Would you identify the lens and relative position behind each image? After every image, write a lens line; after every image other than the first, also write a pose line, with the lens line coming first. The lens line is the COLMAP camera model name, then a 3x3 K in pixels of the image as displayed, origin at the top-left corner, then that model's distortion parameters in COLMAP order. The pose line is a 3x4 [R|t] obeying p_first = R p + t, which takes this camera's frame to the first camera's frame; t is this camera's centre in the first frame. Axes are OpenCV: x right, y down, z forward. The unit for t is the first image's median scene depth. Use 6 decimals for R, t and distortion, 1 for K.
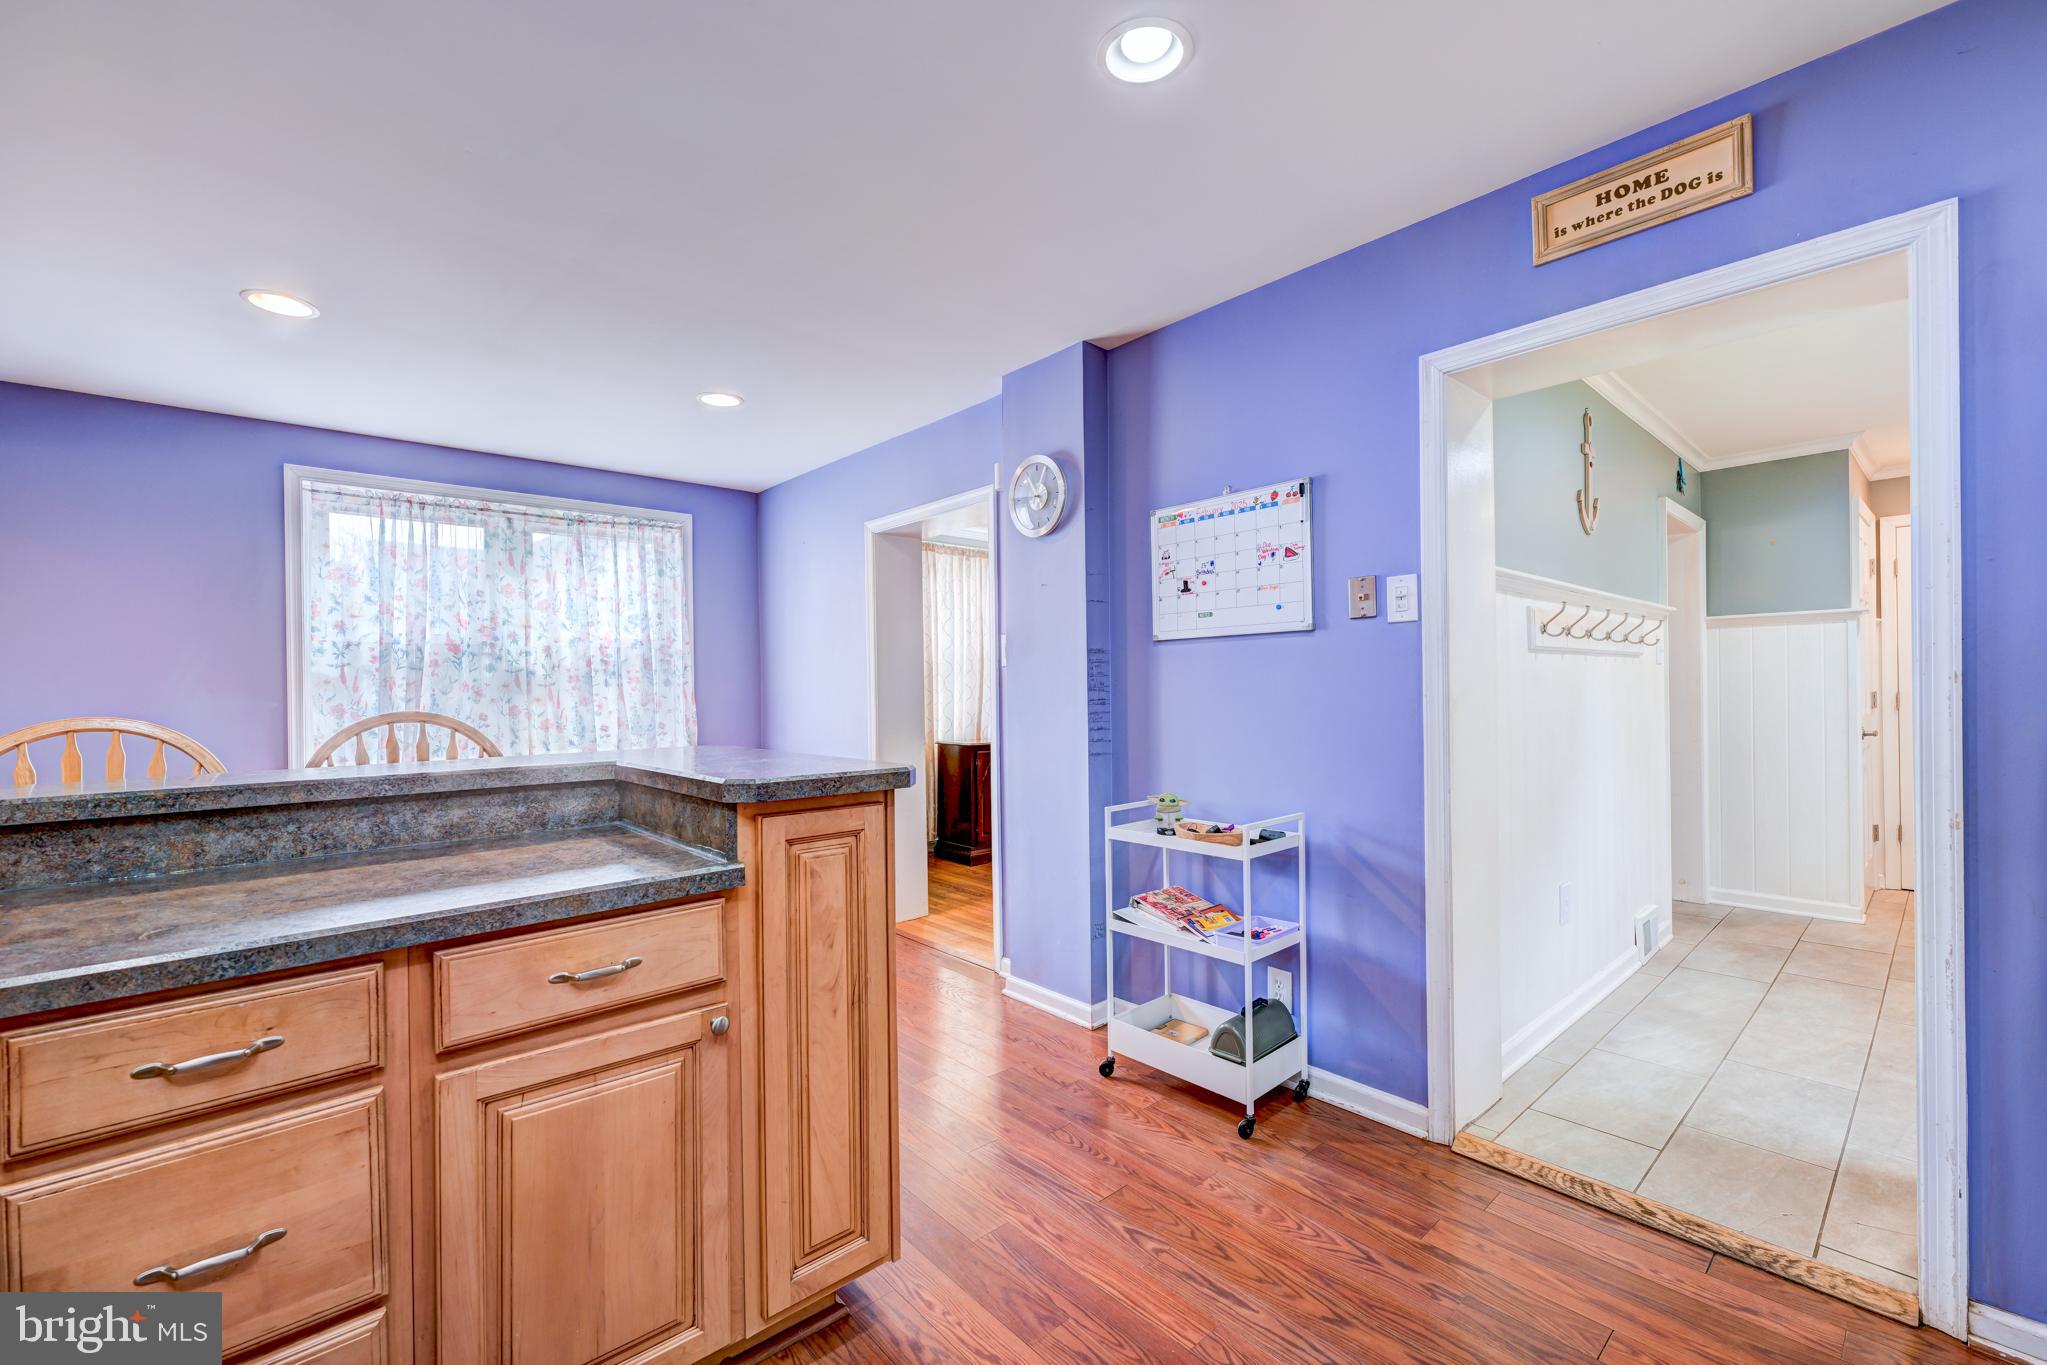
lens RADIAL K [[841.9, 0, 1027.4], [0, 841.9, 691.0], [0, 0, 1]] dist [-0.002803, -0.000126]
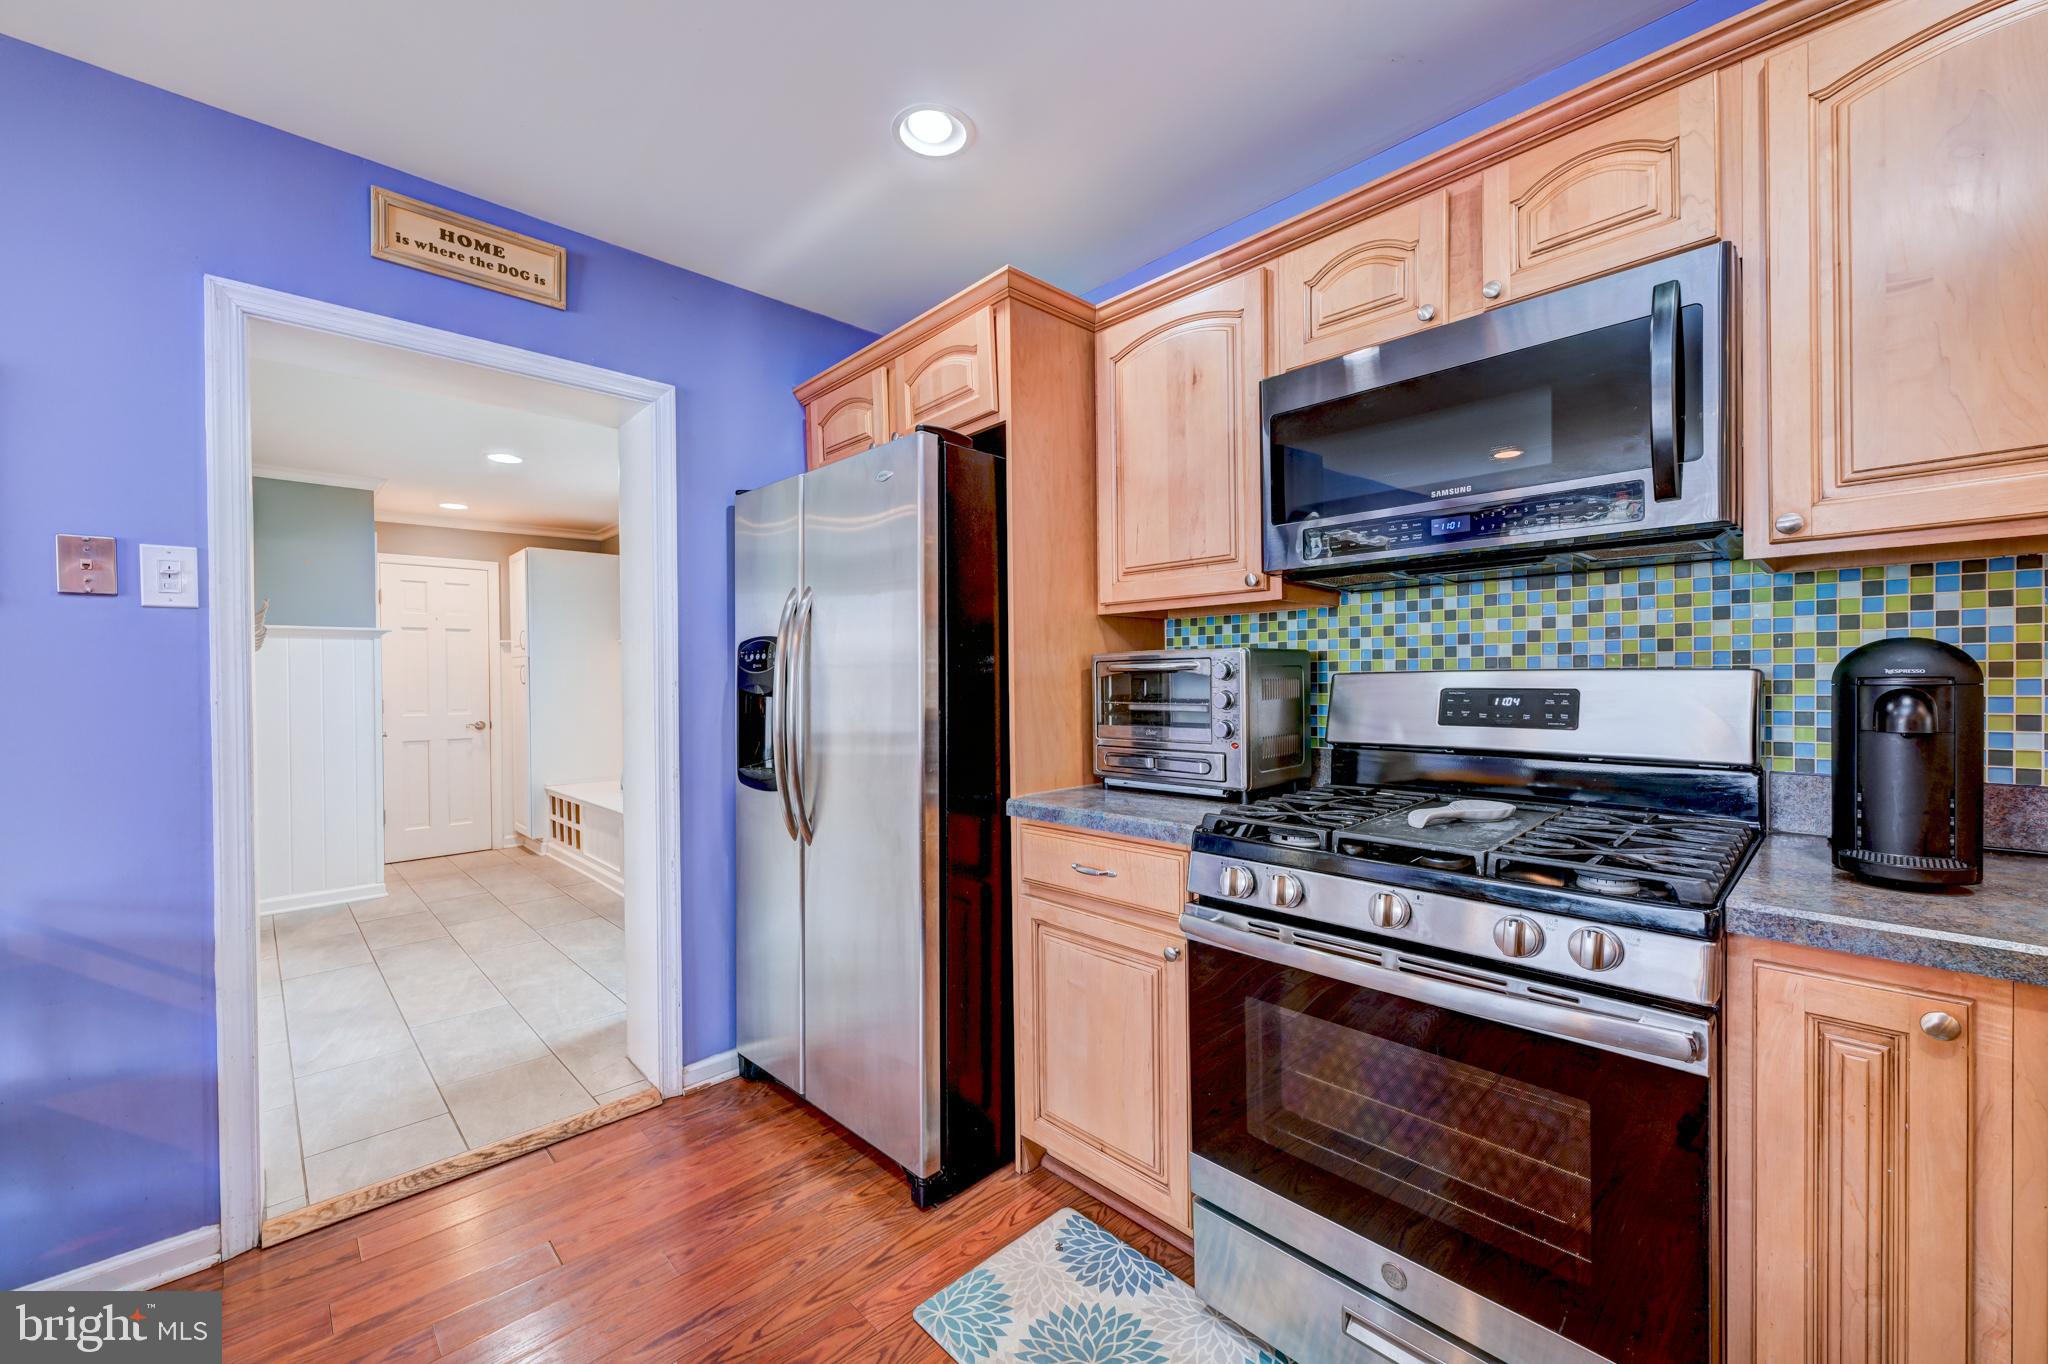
lens RADIAL K [[804.7, 0, 1025.7], [0, 804.7, 686.8], [0, 0, 1]] dist [-0.001083, -0.000080]
pose [[-0.034447, 0.005939, 0.999389, -0.358664], [0.016526, 0.999849, -0.005372, 0.008964], [-0.999270, 0.016331, -0.034540, 0.298442]]
